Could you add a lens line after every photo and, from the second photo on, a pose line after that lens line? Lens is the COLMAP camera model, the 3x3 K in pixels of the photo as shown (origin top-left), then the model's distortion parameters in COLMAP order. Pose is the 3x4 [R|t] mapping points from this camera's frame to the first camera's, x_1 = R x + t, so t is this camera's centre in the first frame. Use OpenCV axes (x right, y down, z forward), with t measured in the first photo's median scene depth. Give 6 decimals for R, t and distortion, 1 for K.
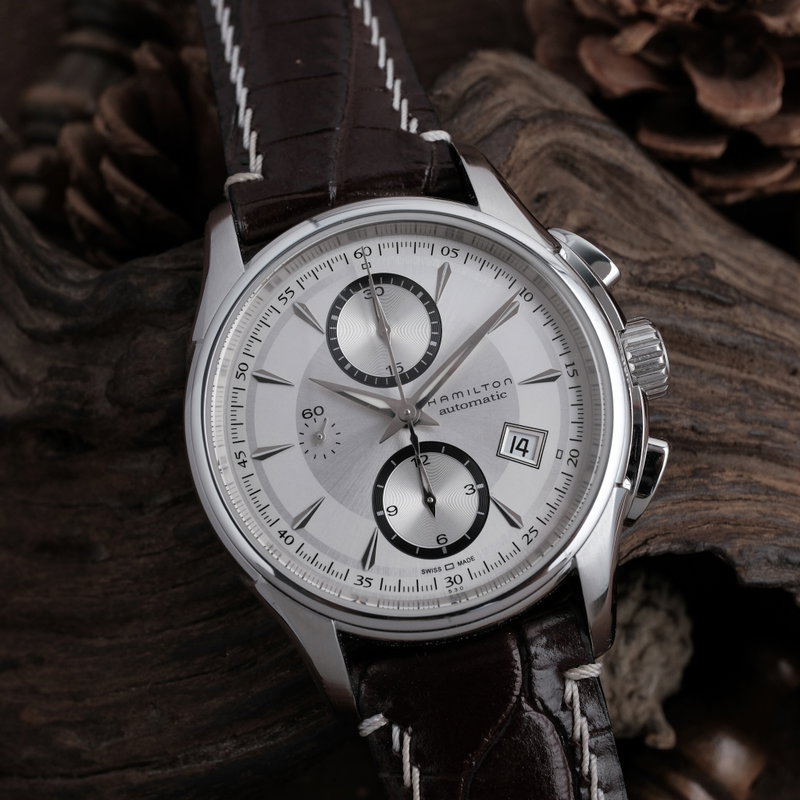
lens RADIAL K [[1749.1, 0, 404.7], [0, 1749.1, 396.0], [0, 0, 1]] dist [0.035402, 0.000000]
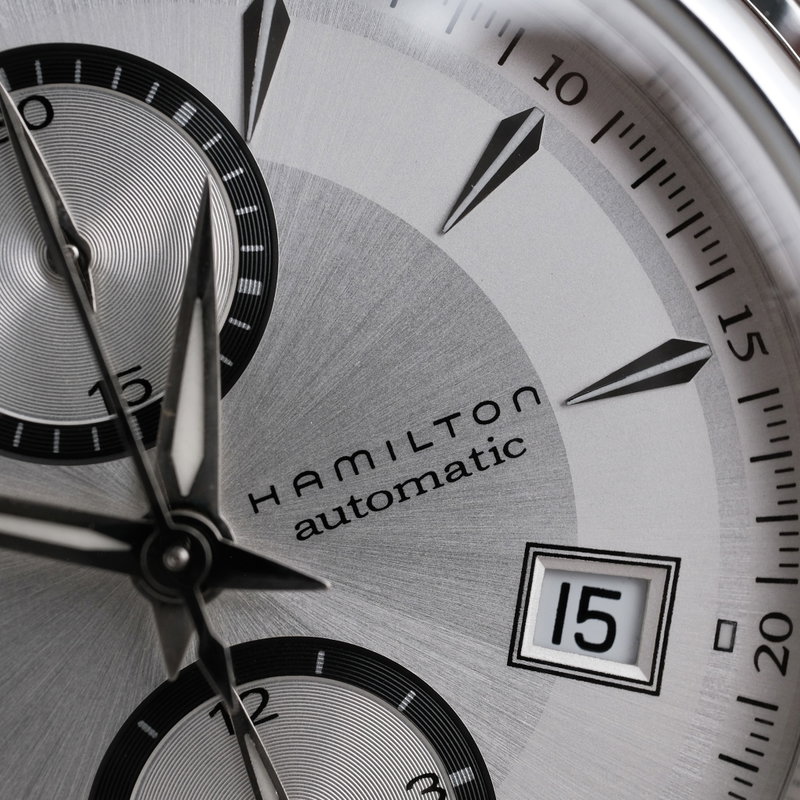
lens RADIAL K [[1749.1, 0, 399.0], [0, 1749.1, 398.1], [0, 0, 1]] dist [0.035402, 0.000000]
pose [[0.992731, -0.095444, 0.073316, 0.018024], [0.084676, 0.986795, 0.138075, -0.049549], [-0.085527, -0.130863, 0.987704, 0.726140]]
